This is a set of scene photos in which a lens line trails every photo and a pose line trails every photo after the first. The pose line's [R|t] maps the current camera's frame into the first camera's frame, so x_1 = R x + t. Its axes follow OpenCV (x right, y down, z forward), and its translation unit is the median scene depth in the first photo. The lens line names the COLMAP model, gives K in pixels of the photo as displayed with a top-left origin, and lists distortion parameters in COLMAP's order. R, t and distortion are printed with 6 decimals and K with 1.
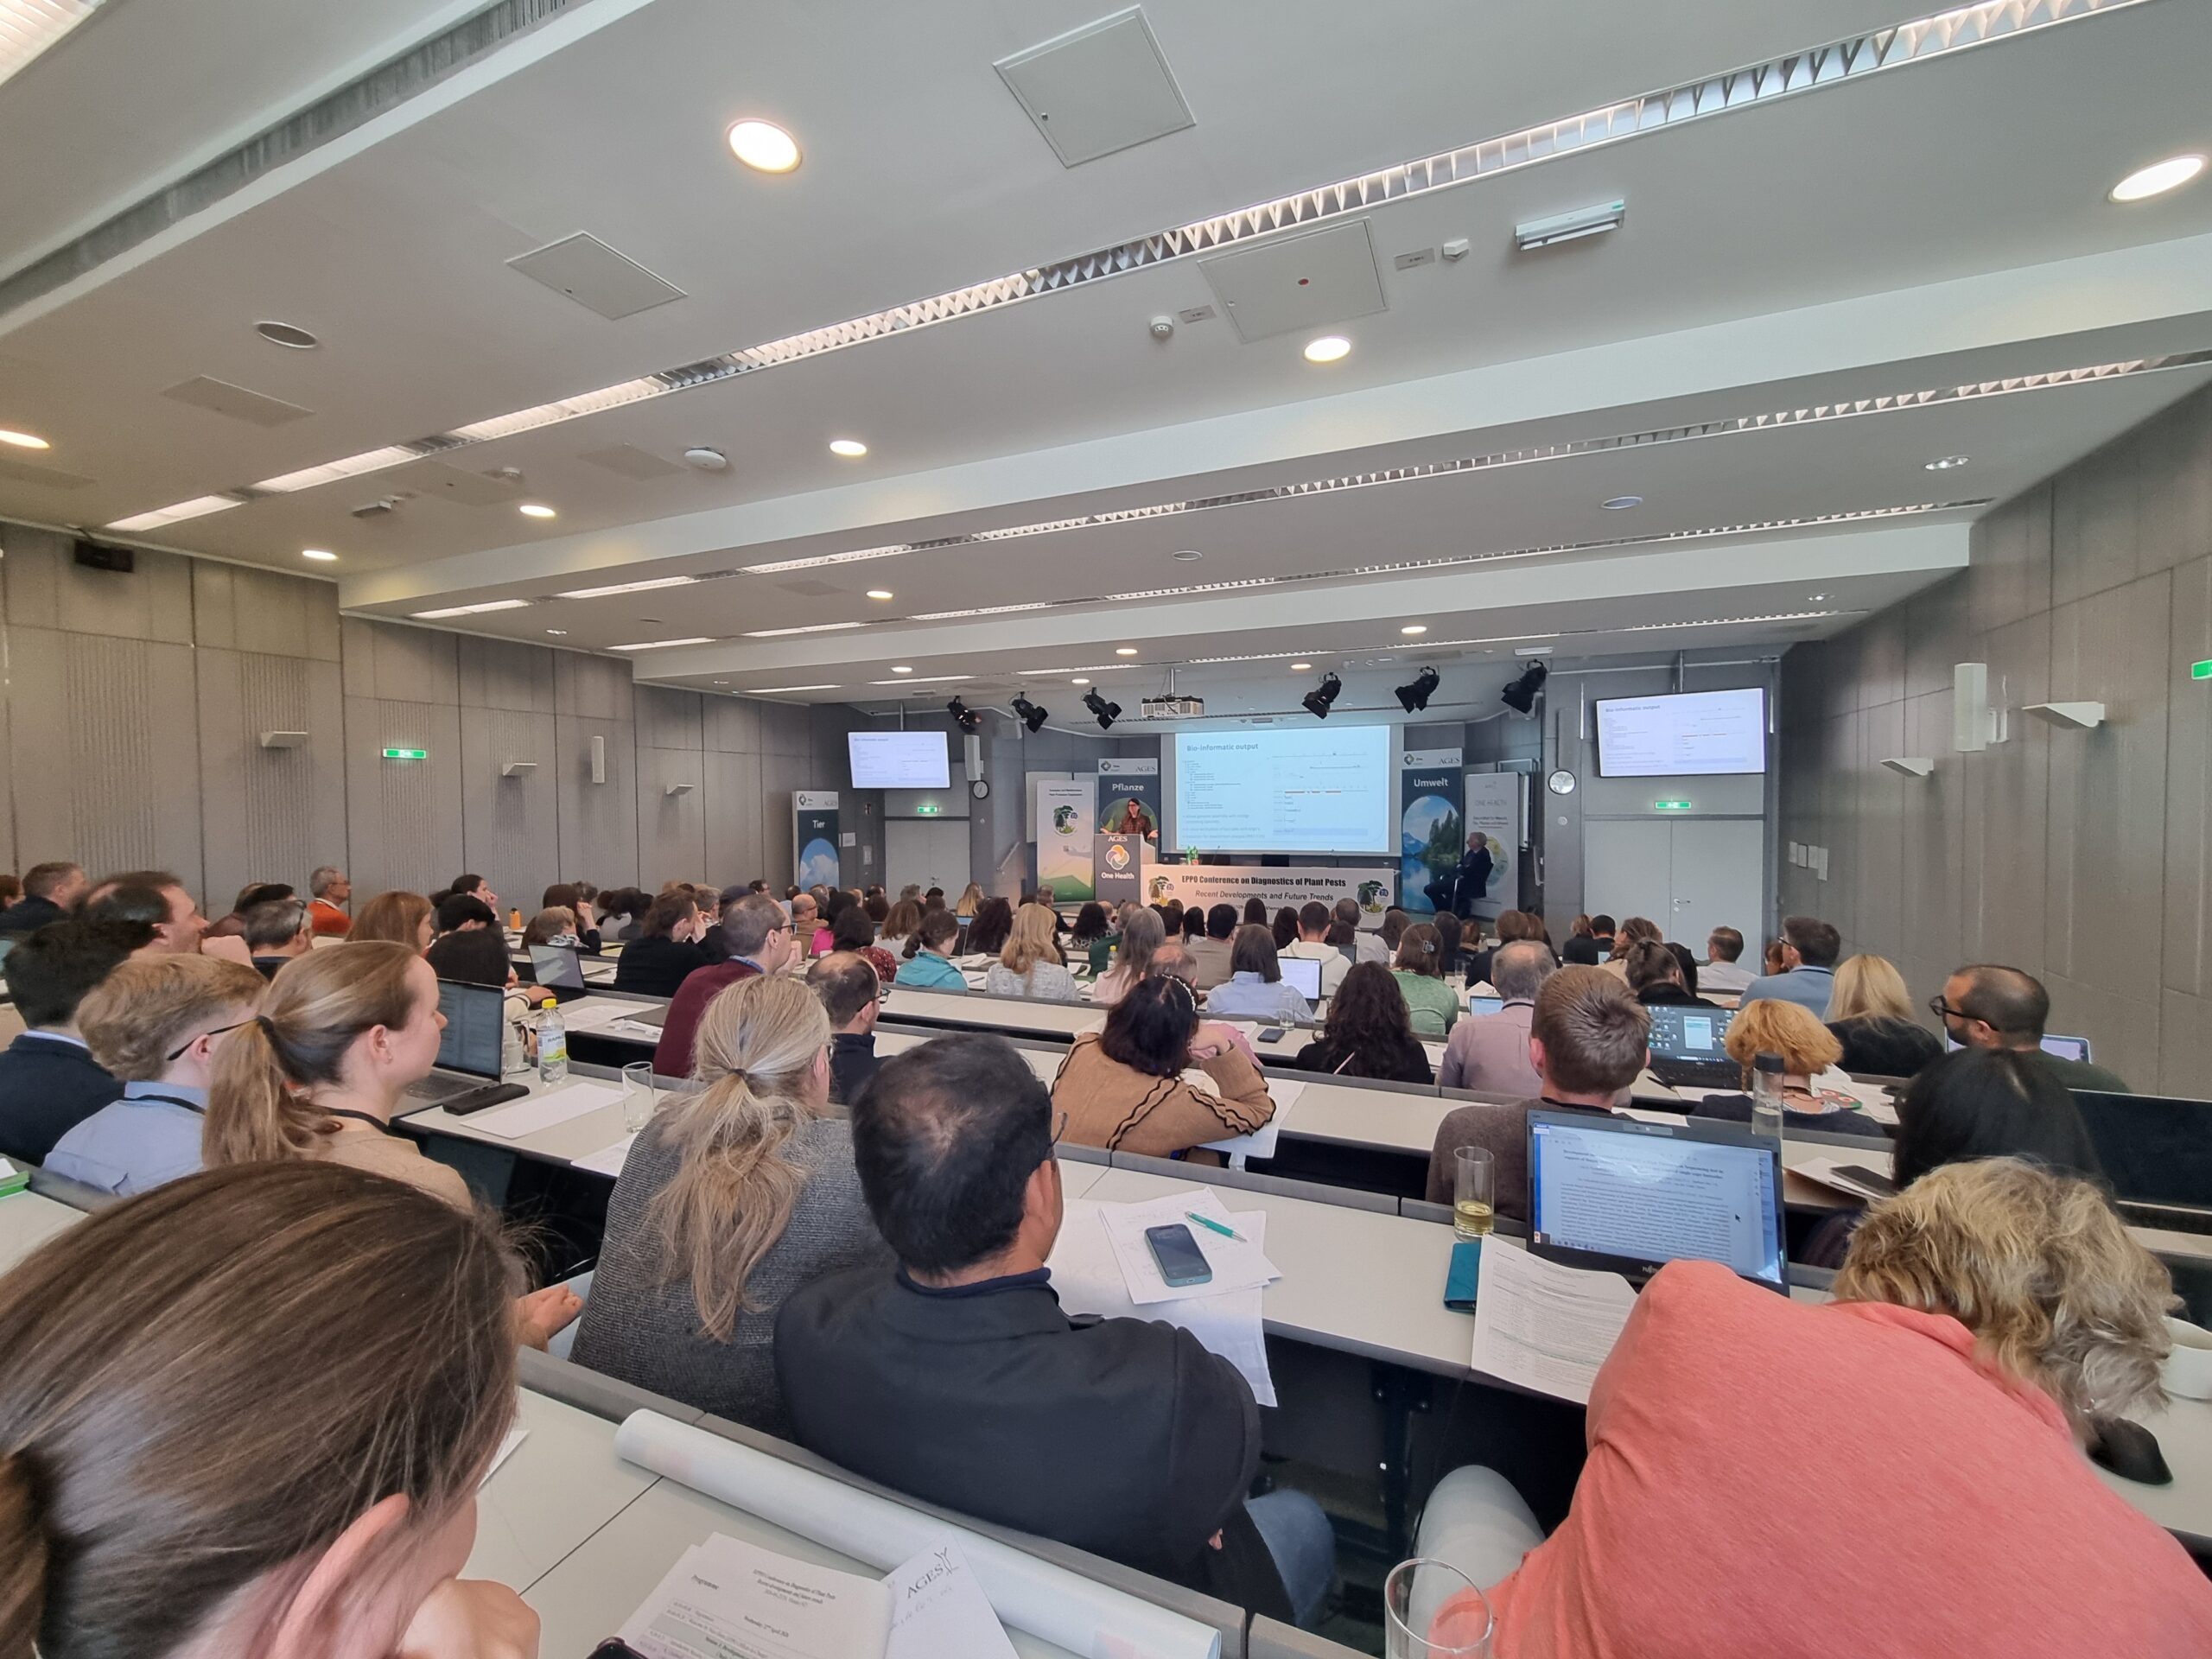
lens RADIAL K [[939.0, 0, 1103.2], [0, 939.0, 825.4], [0, 0, 1]] dist [-0.000456, 0.000001]
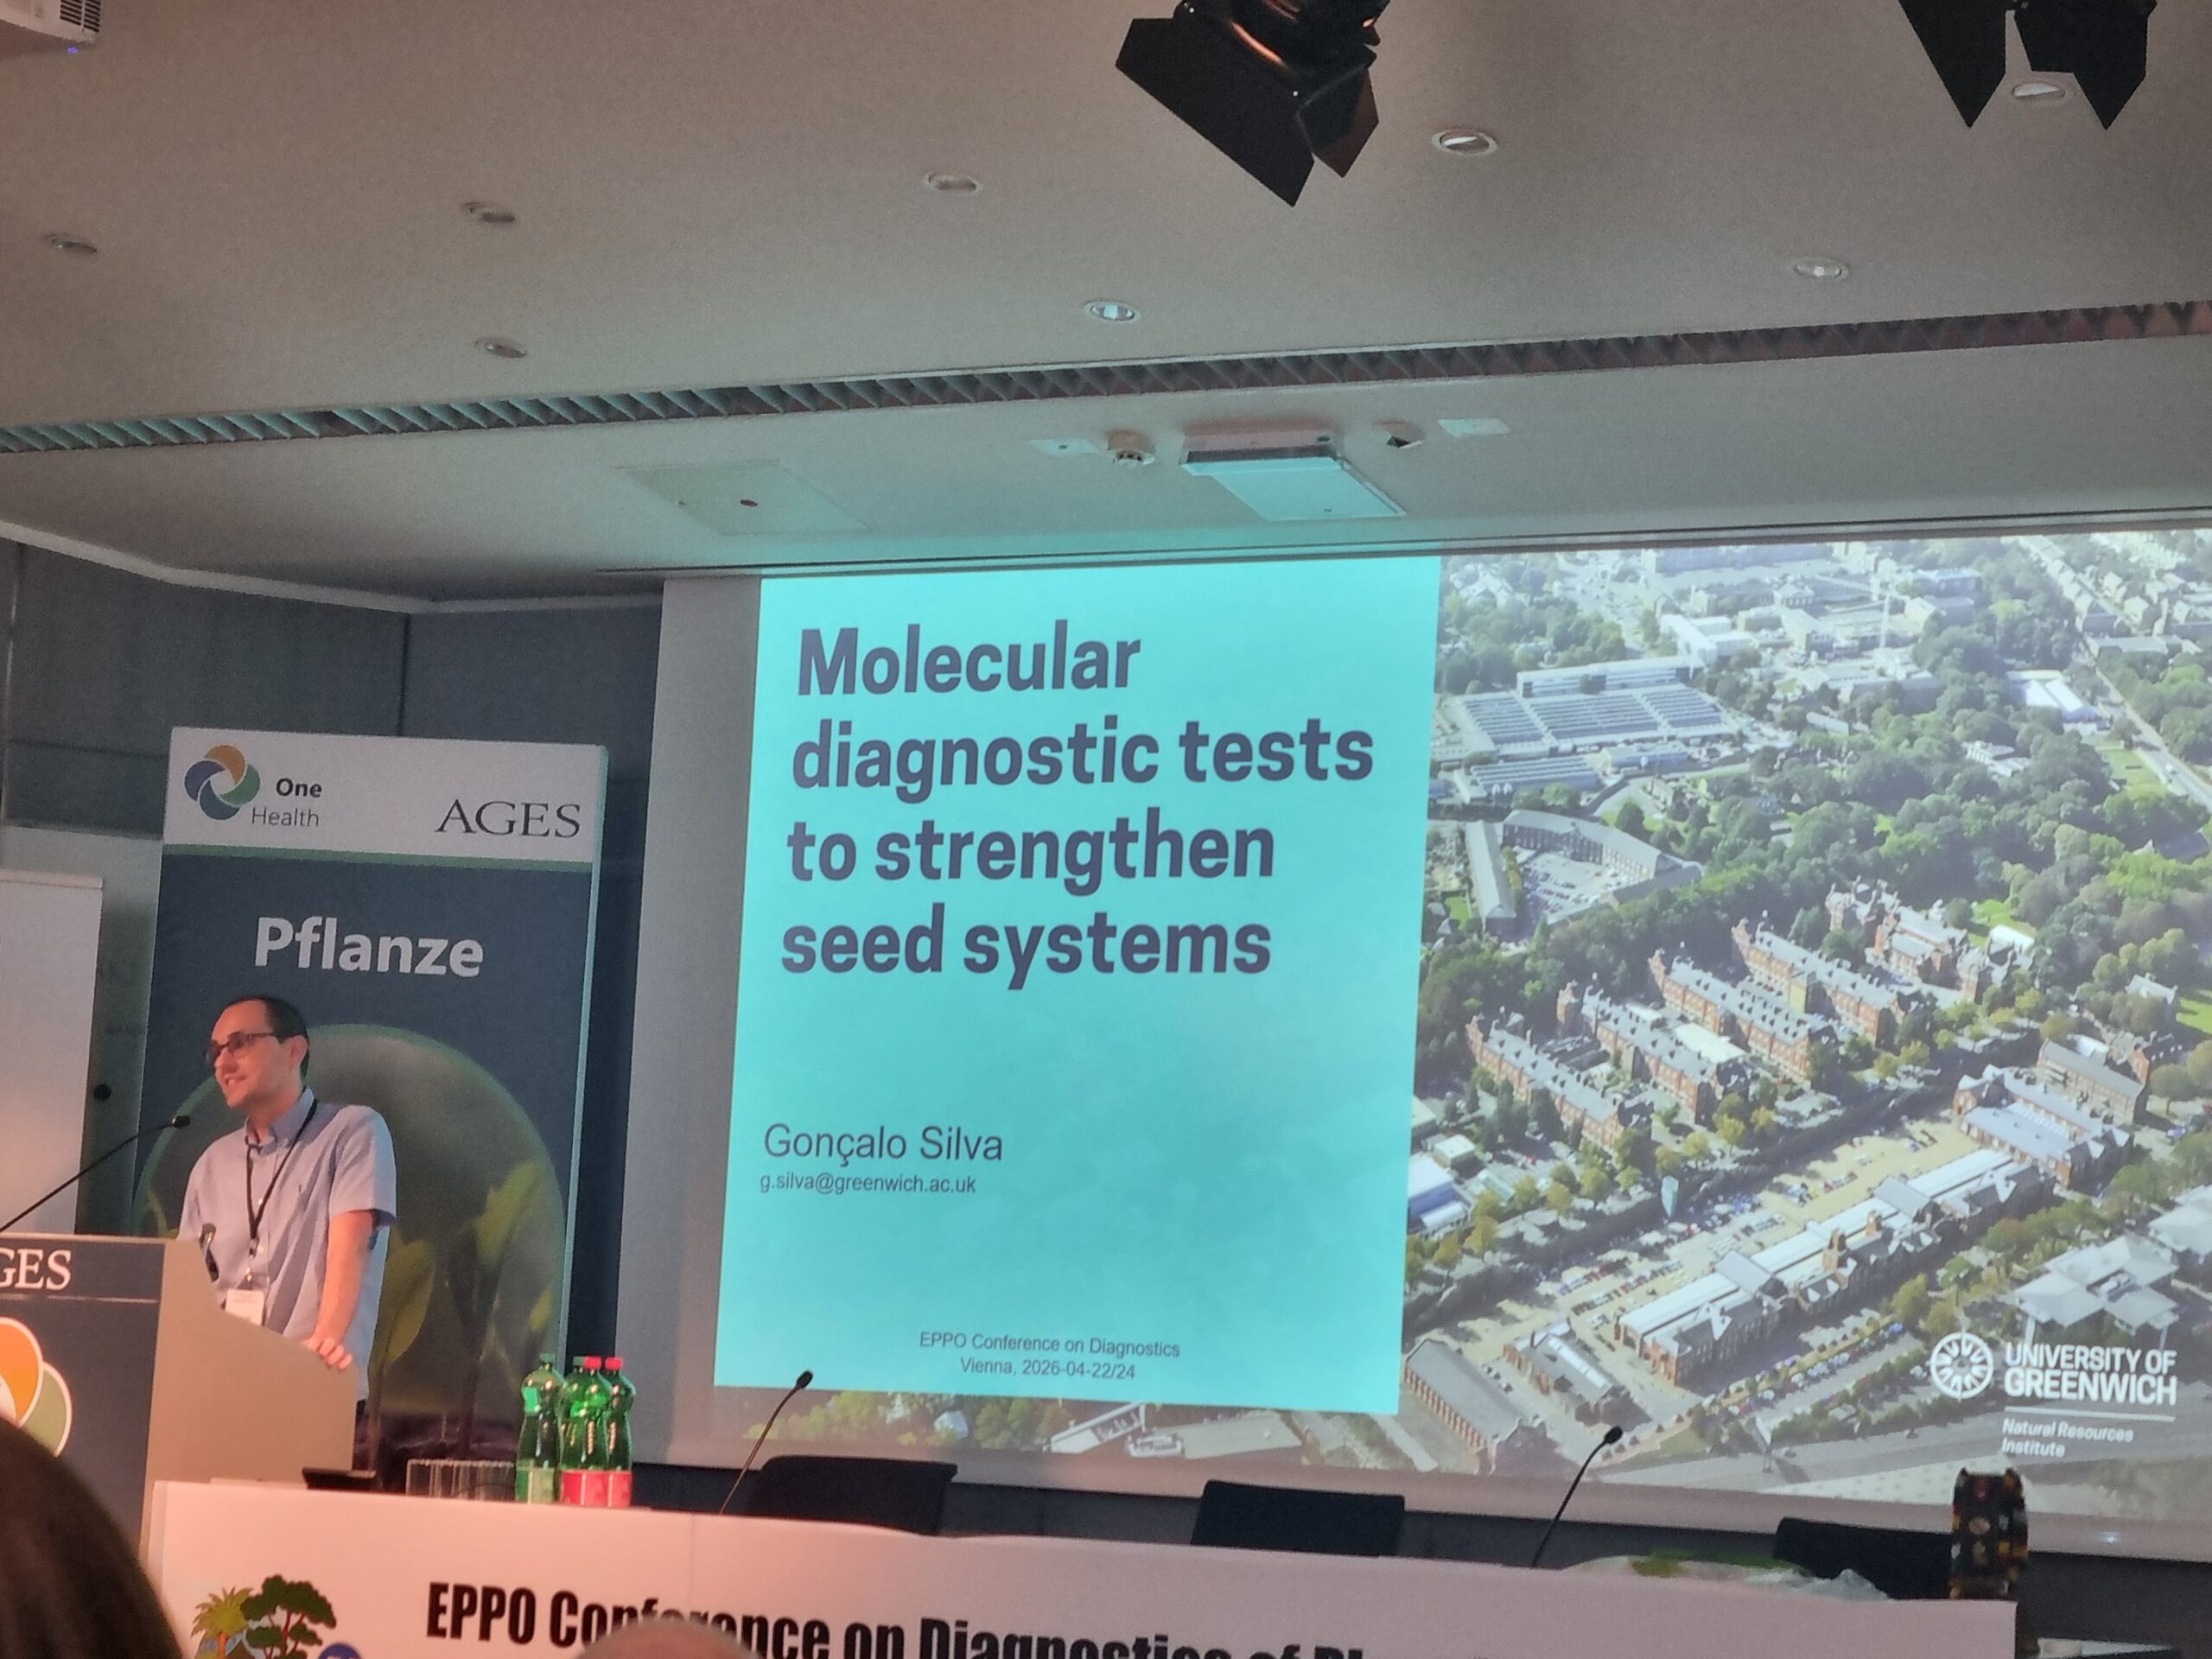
lens RADIAL K [[4942.0, 0, 1177.5], [0, 4942.0, 912.5], [0, 0, 1]] dist [0.095722, 0.286056]
pose [[0.995033, 0.053355, -0.084039, 0.217499], [-0.063587, 0.990217, -0.124206, 0.038296], [0.076589, 0.128933, 0.988691, 0.329665]]
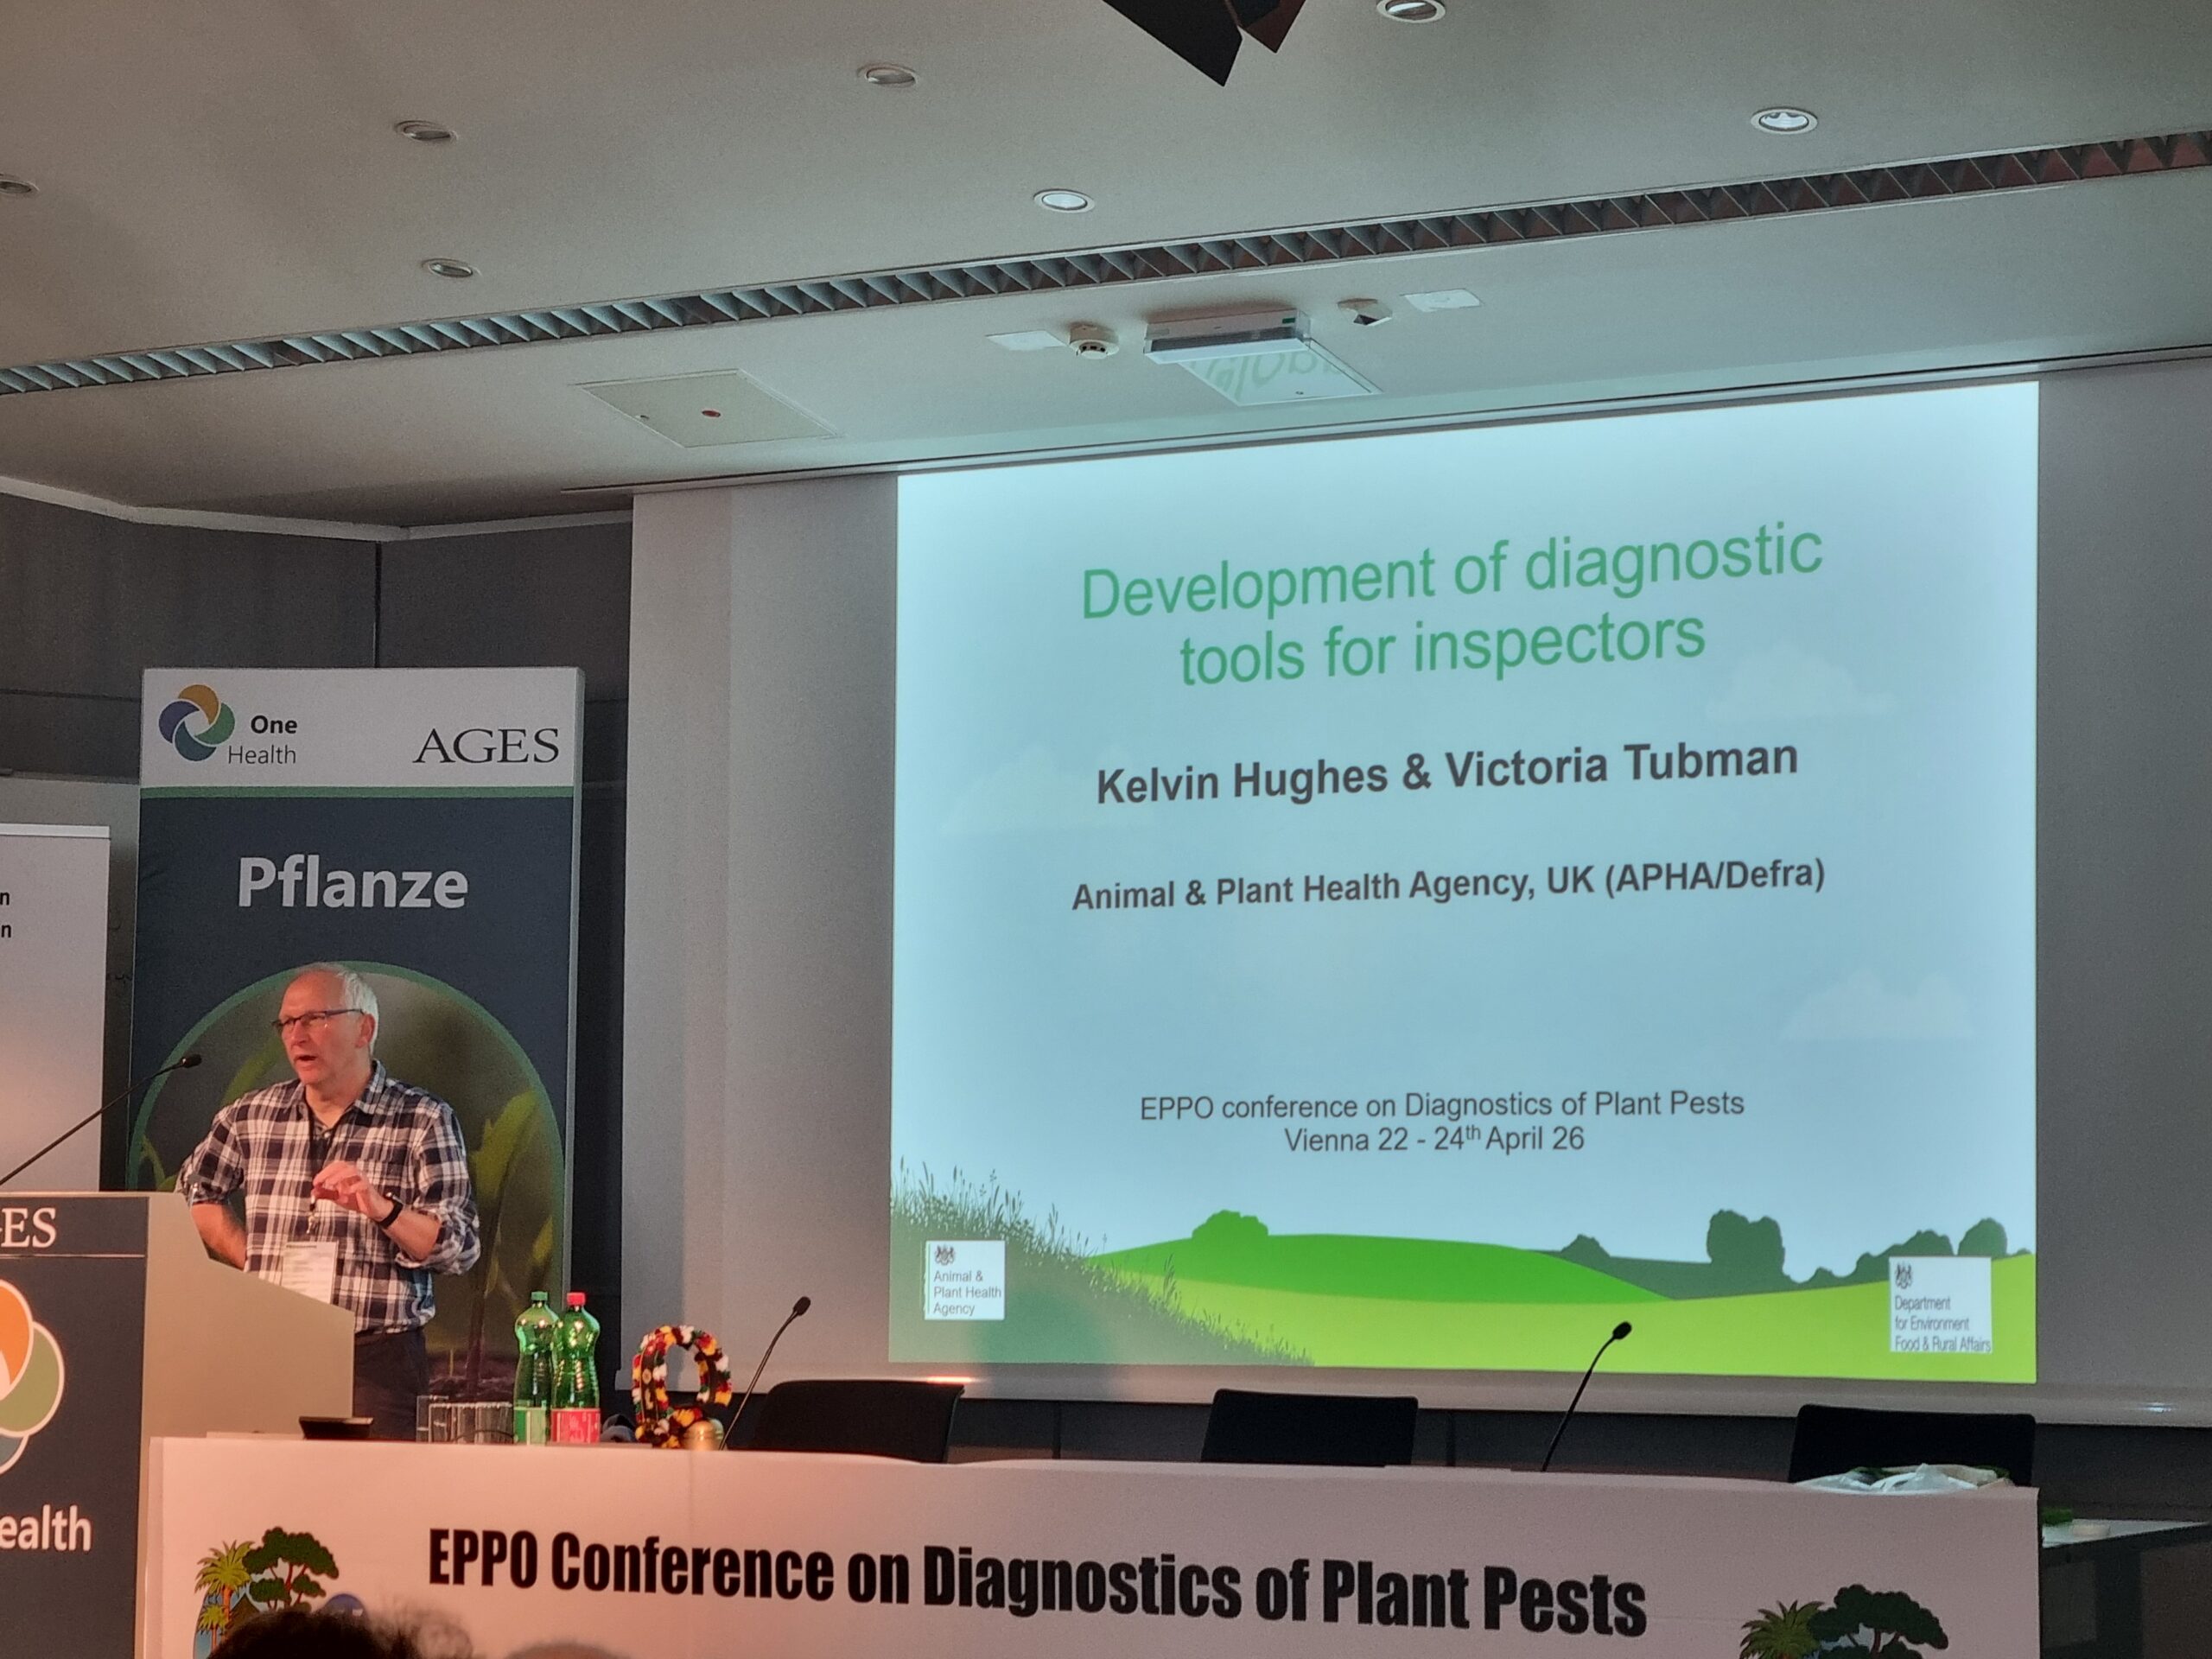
lens RADIAL K [[4940.9, 0, 1101.4], [0, 4940.9, 921.6], [0, 0, 1]] dist [0.079534, 0.266997]
pose [[0.994127, 0.009494, -0.107806, 0.224130], [-0.020061, 0.995046, -0.097366, 0.033510], [0.106347, 0.098957, 0.989393, 0.343668]]
